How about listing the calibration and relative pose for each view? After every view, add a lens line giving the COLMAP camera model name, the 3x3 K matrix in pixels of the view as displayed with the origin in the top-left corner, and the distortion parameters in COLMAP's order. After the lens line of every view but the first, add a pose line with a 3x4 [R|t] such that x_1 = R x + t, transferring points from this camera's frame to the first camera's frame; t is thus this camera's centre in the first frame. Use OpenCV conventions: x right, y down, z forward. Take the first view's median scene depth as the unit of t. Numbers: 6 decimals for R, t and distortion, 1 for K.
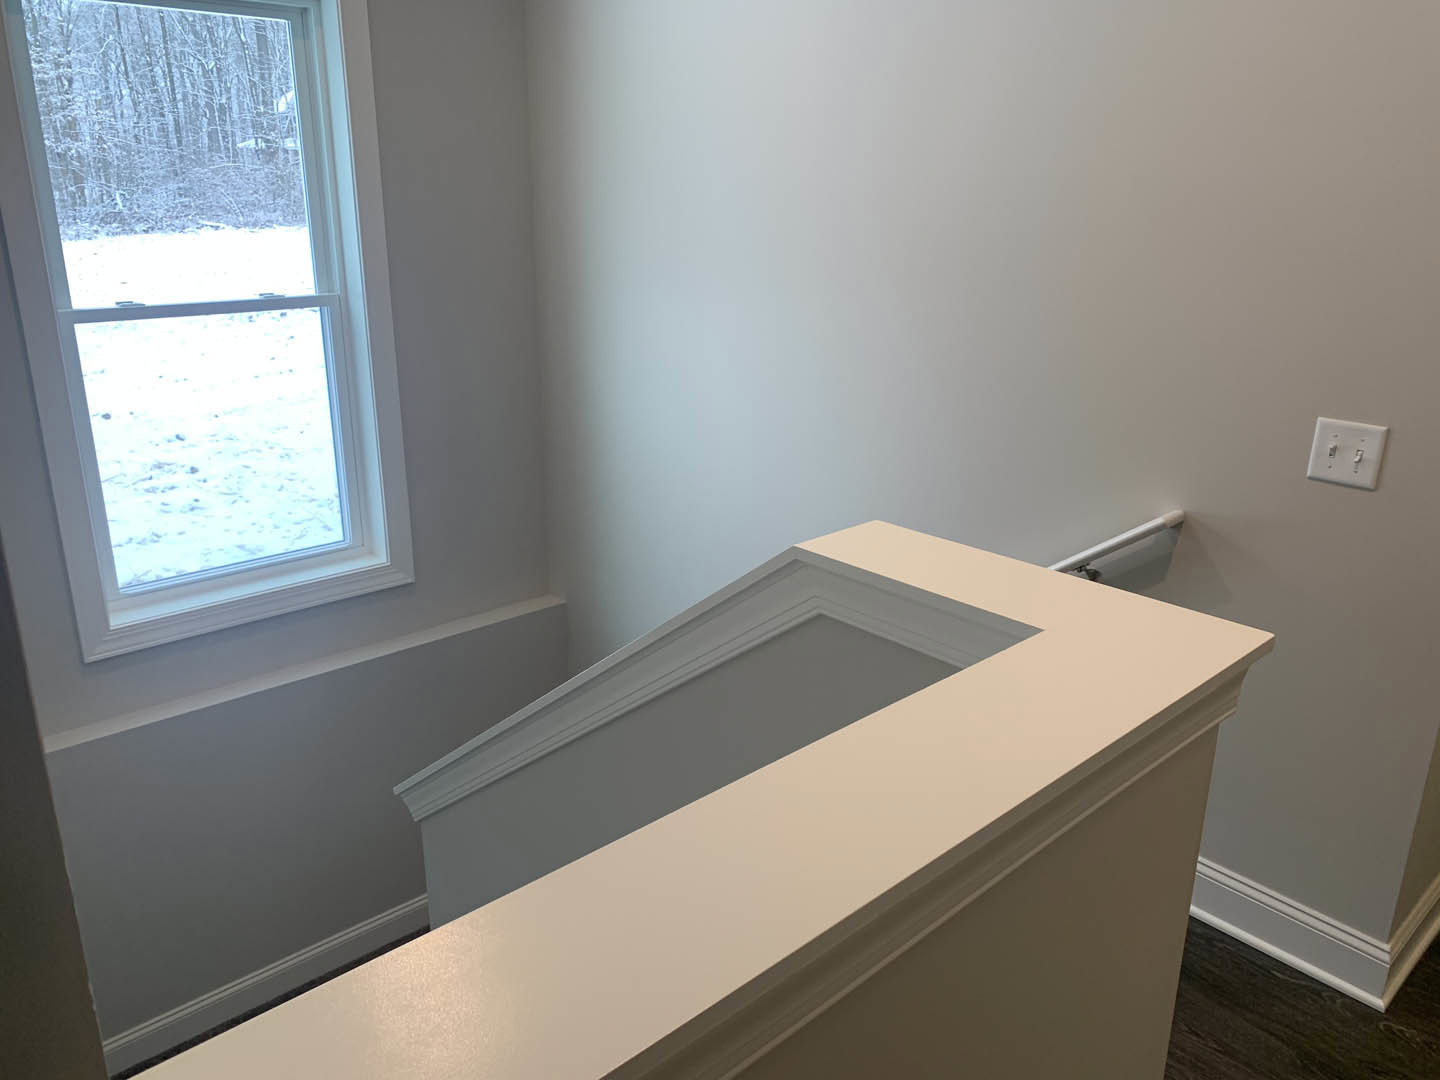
lens RADIAL K [[1096.2, 0, 721.1], [0, 1096.2, 528.0], [0, 0, 1]] dist [0.095722, -0.099084]
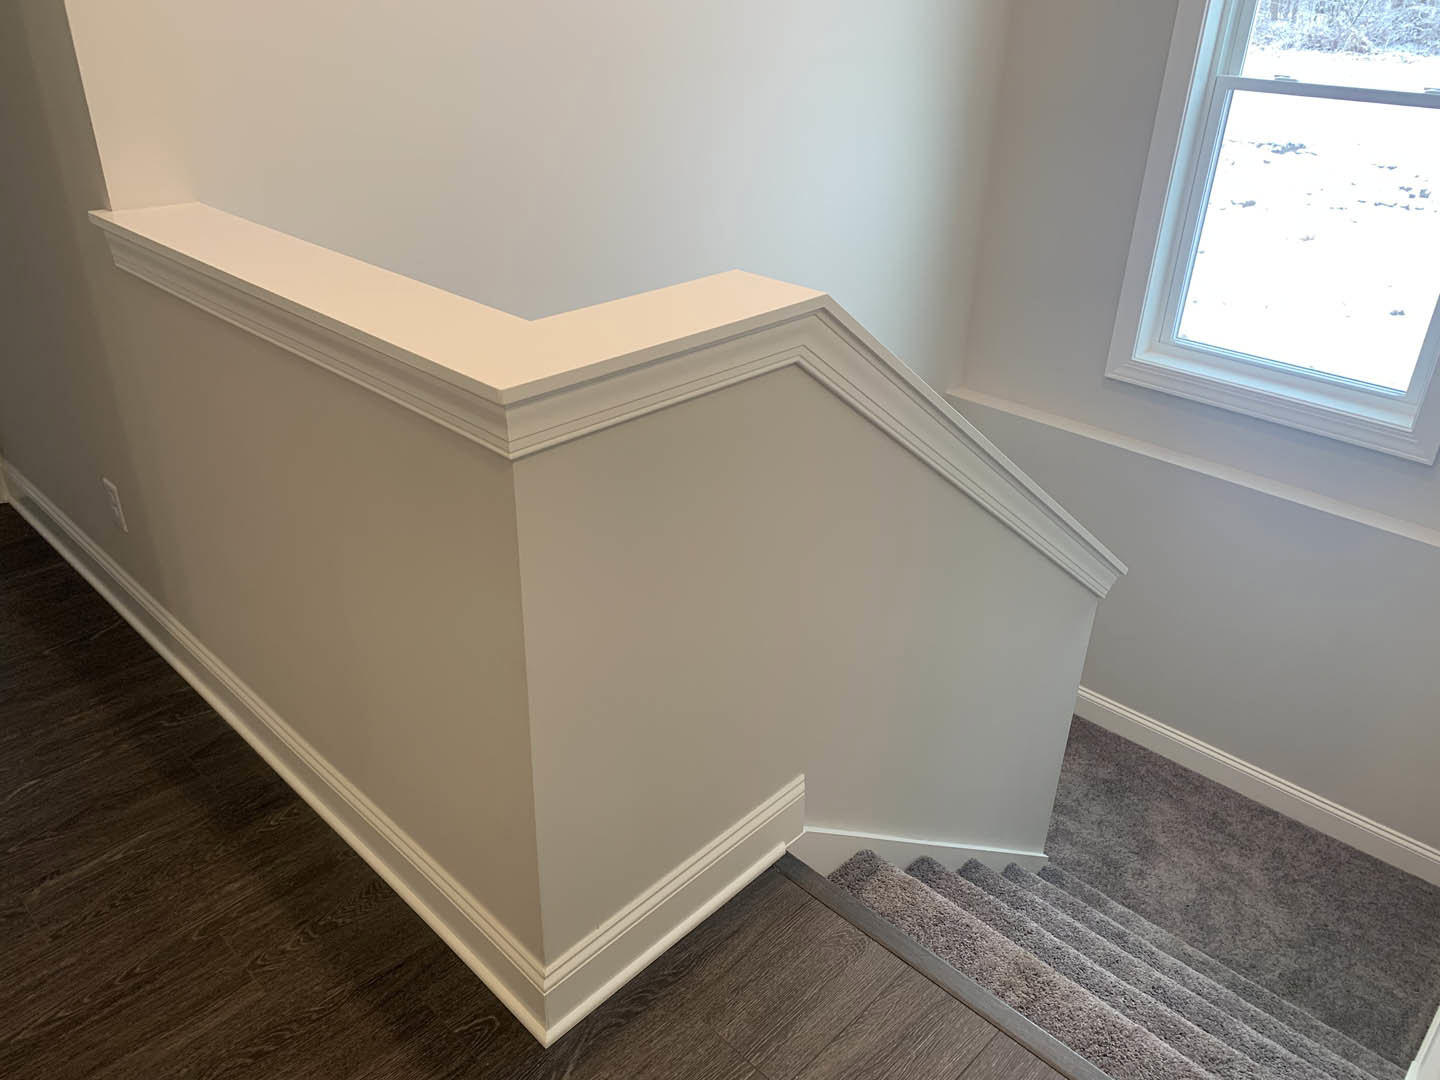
lens RADIAL K [[1096.2, 0, 721.1], [0, 1096.2, 528.0], [0, 0, 1]] dist [0.095722, -0.099084]
pose [[0.052132, 0.459697, -0.886544, 0.537752], [-0.325347, 0.847136, 0.420132, -0.107193], [0.944157, 0.266532, 0.193723, 0.390777]]
